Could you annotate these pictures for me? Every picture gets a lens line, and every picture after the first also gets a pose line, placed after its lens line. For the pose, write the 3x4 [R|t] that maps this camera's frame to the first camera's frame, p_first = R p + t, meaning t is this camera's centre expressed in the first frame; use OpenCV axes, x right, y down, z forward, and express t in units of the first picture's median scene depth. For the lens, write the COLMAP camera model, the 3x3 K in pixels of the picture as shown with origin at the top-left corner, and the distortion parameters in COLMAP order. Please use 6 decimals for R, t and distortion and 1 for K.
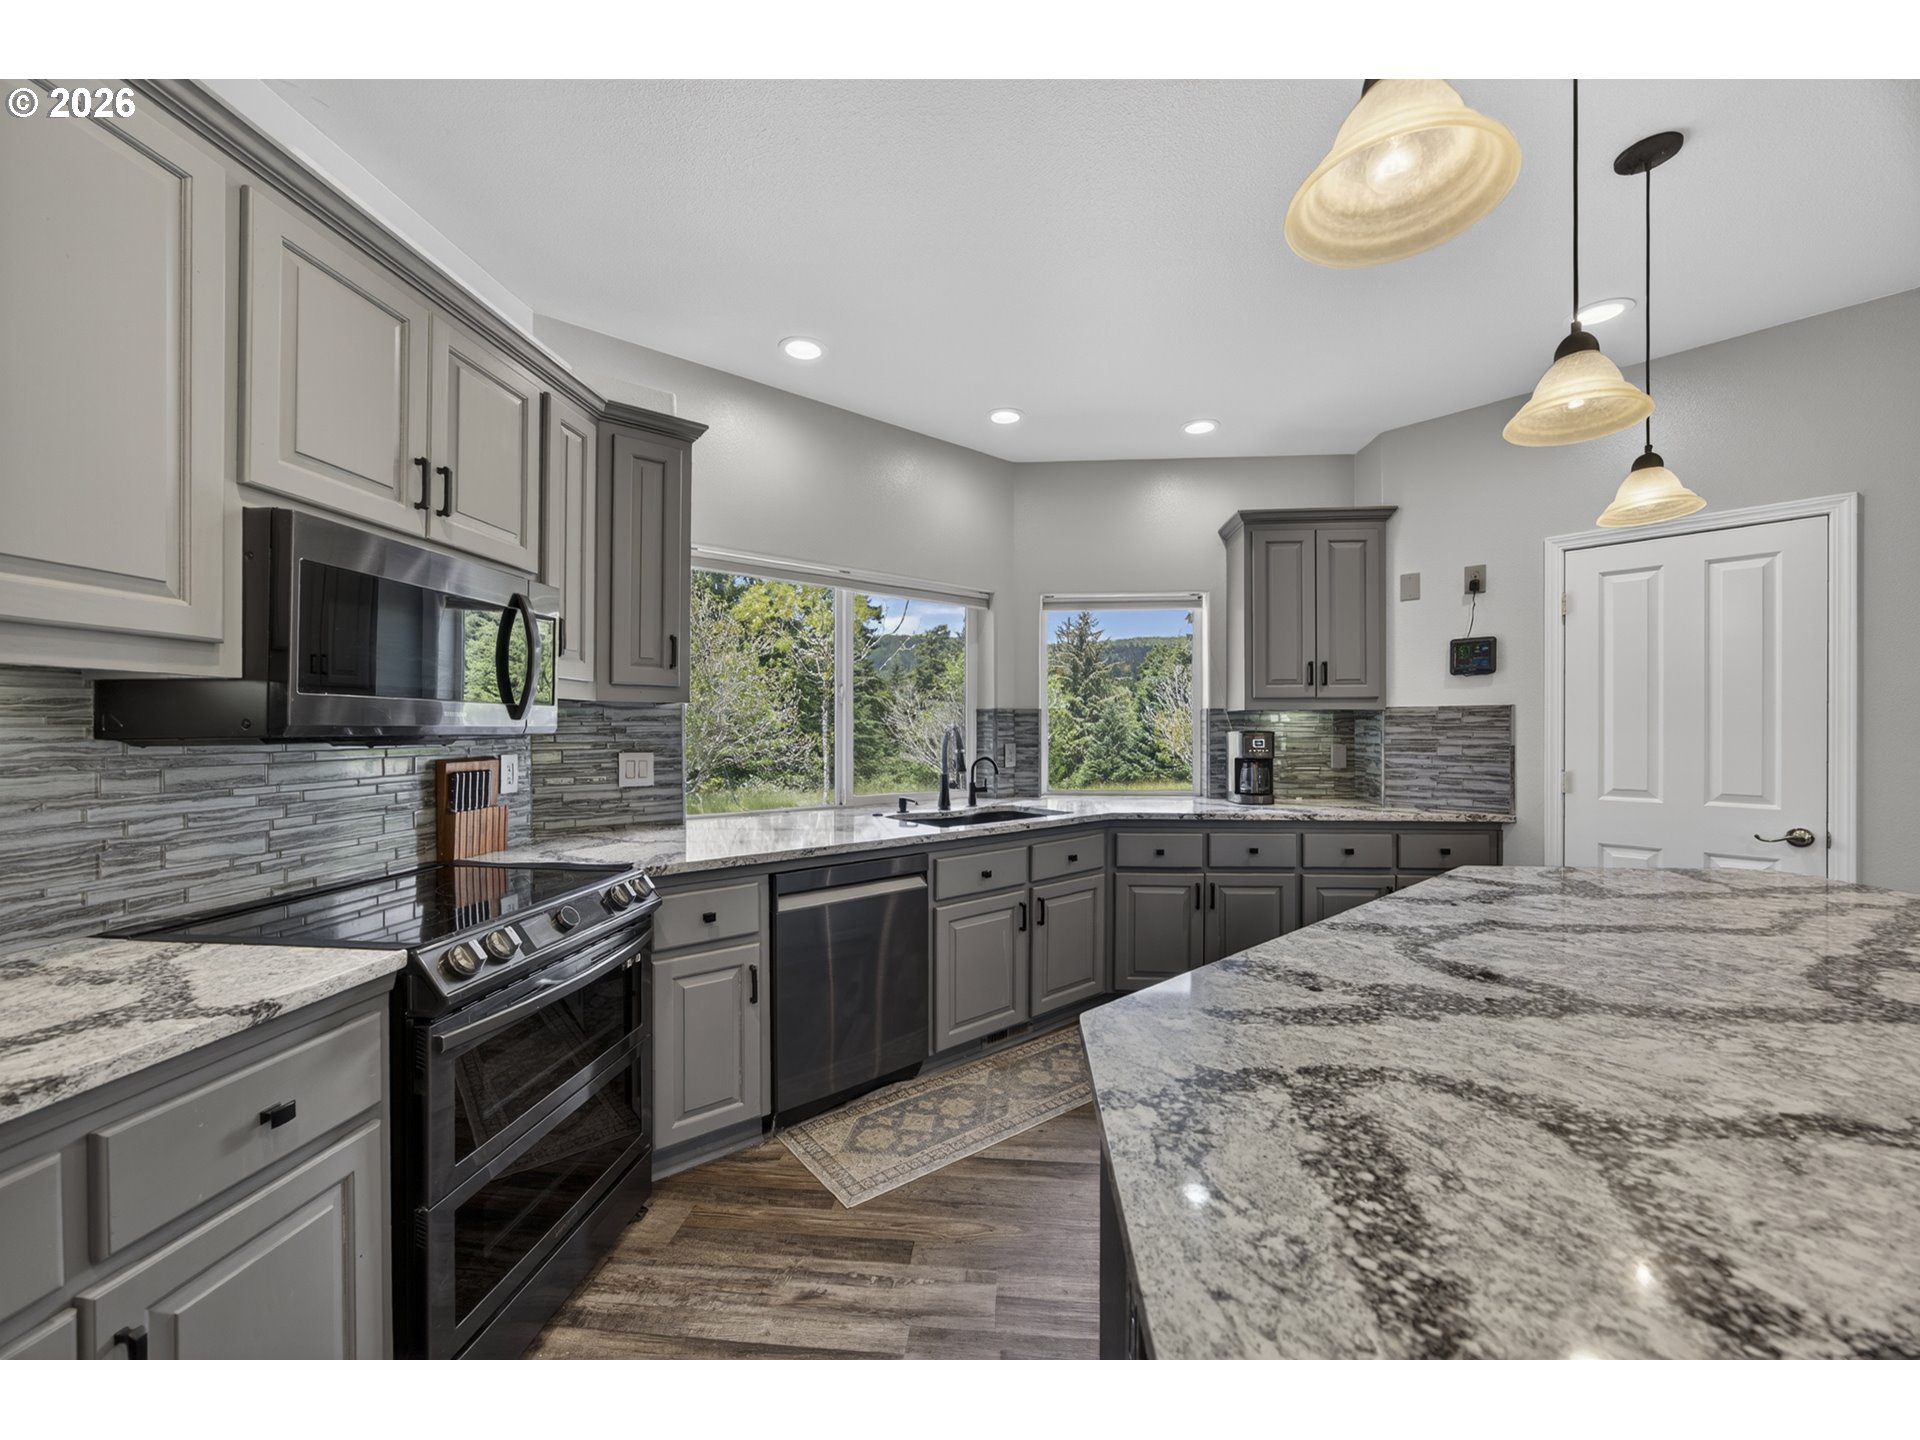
lens RADIAL K [[737.9, 0, 958.0], [0, 737.9, 749.1], [0, 0, 1]] dist [-0.031377, 0.009076]
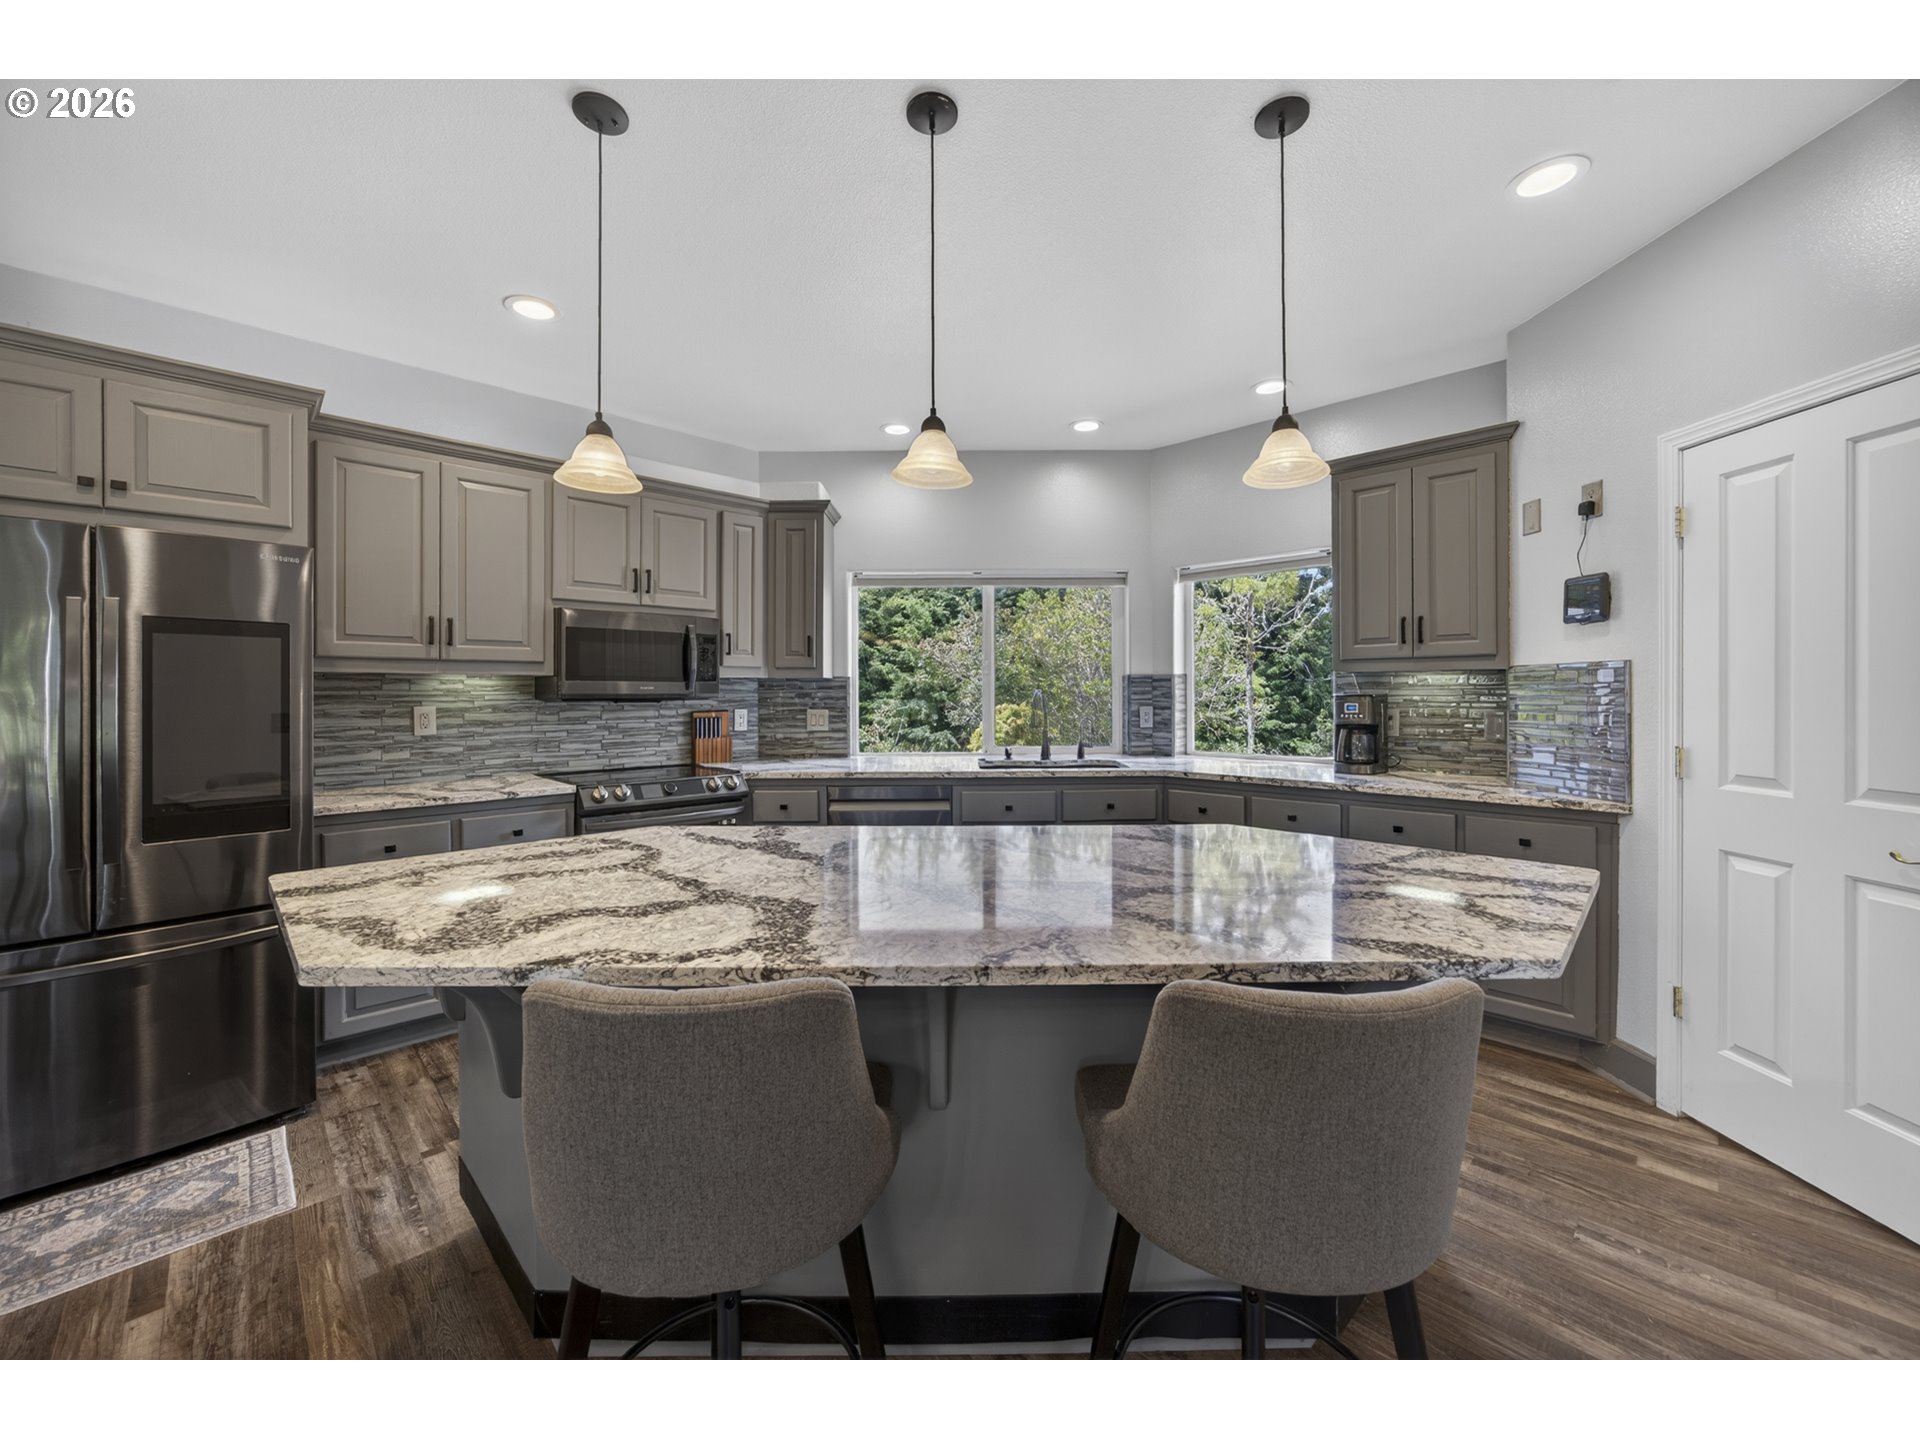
lens RADIAL K [[752.8, 0, 956.2], [0, 752.8, 707.8], [0, 0, 1]] dist [-0.011717, 0.000364]
pose [[0.771011, 0.009679, -0.636748, 0.808006], [-0.013685, 0.999905, -0.001372, 0.000110], [0.636675, 0.009772, 0.771070, -0.060064]]
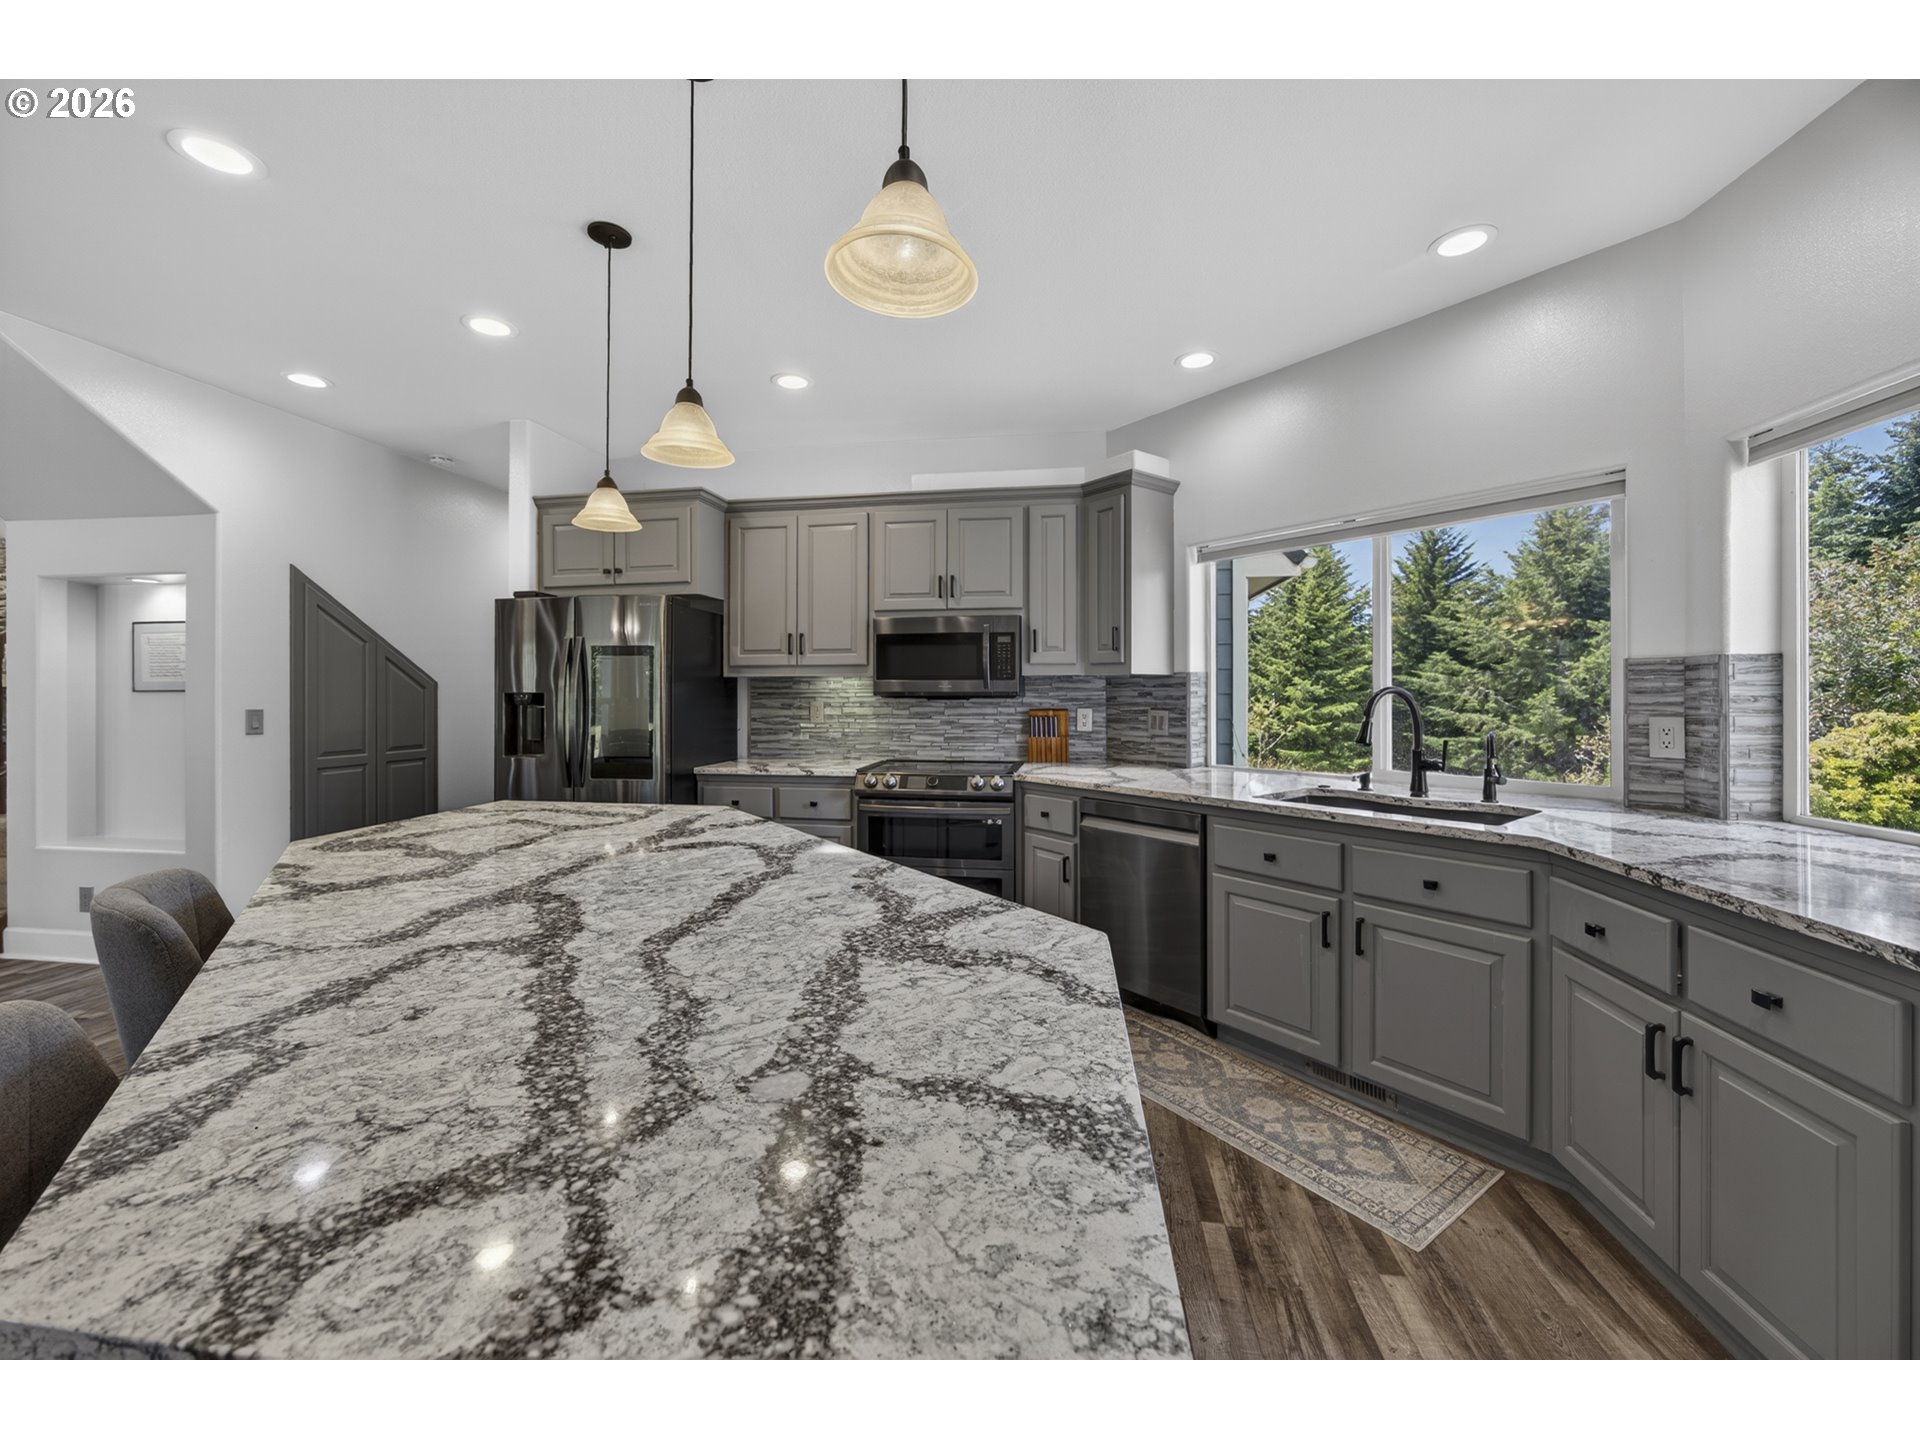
lens RADIAL K [[746.3, 0, 956.0], [0, 746.3, 717.9], [0, 0, 1]] dist [-0.018450, 0.004258]
pose [[-0.050853, 0.031732, -0.998202, 0.954640], [-0.025663, 0.999124, 0.033069, -0.016473], [0.998376, 0.027299, -0.049994, 0.679666]]
